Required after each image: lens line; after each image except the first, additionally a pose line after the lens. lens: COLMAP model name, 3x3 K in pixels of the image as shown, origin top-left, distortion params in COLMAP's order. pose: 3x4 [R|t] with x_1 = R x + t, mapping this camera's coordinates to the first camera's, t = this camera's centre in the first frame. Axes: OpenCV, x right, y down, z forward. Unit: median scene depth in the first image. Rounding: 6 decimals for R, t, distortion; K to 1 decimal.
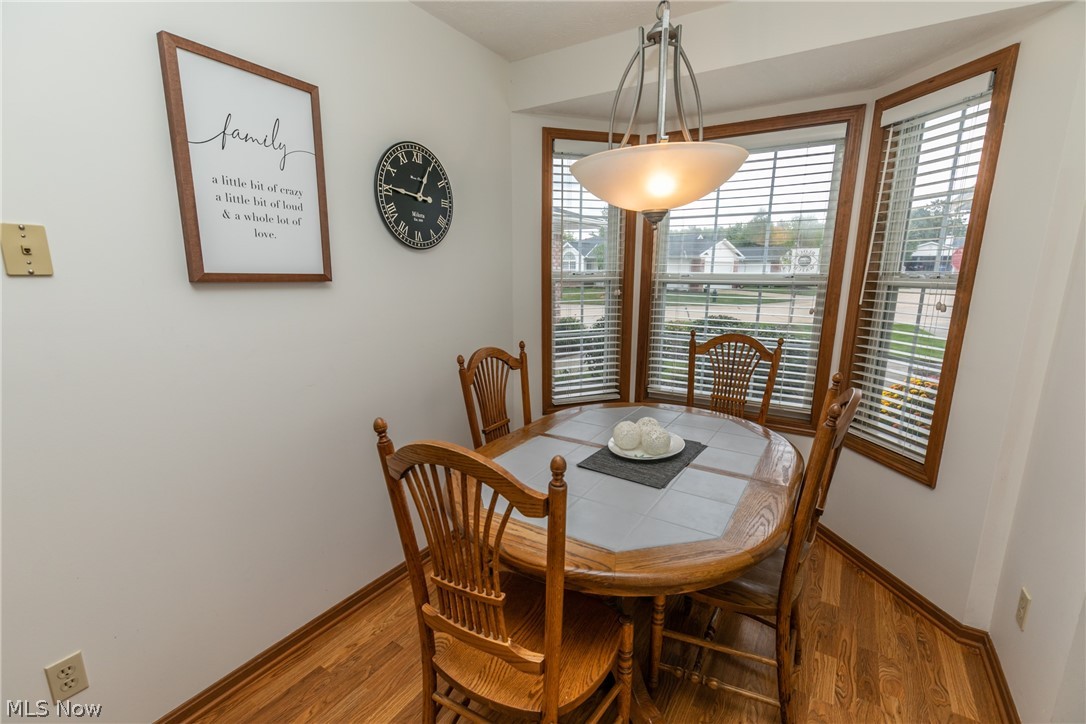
lens RADIAL K [[469.4, 0, 542.7], [0, 469.4, 368.3], [0, 0, 1]] dist [0.017288, -0.010587]
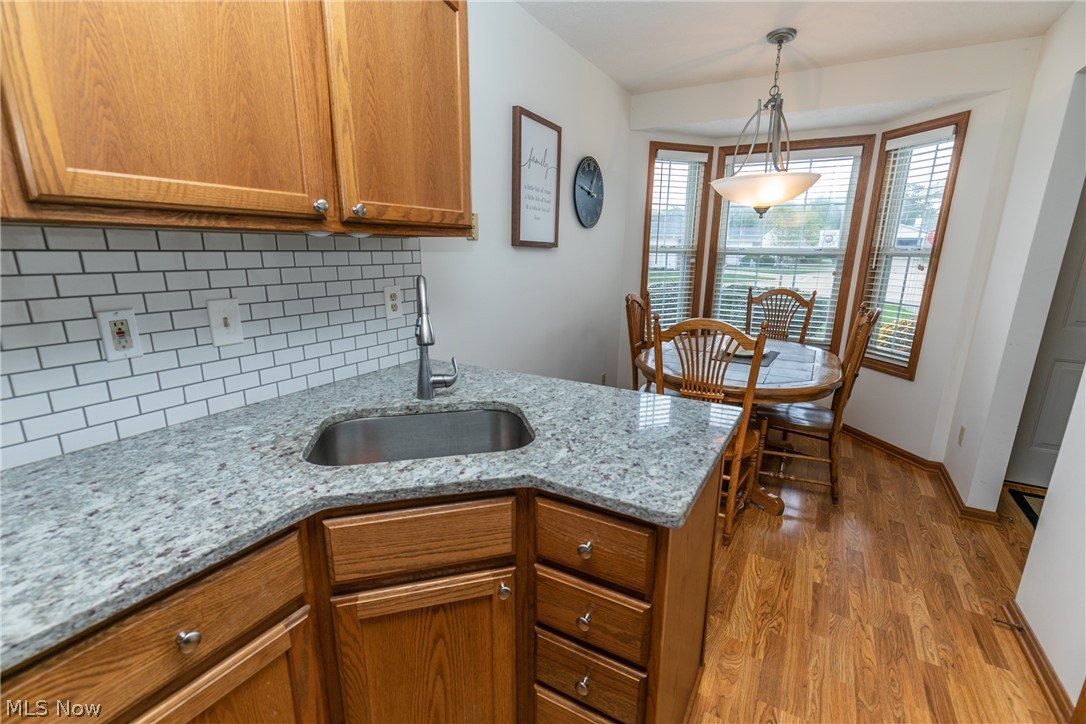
lens RADIAL K [[482.4, 0, 542.9], [0, 482.4, 370.5], [0, 0, 1]] dist [0.001577, -0.000315]
pose [[0.998809, -0.003993, 0.048629, -0.482916], [0.002172, 0.999297, 0.037438, 0.144060], [-0.048744, -0.037288, 0.998115, -0.545464]]
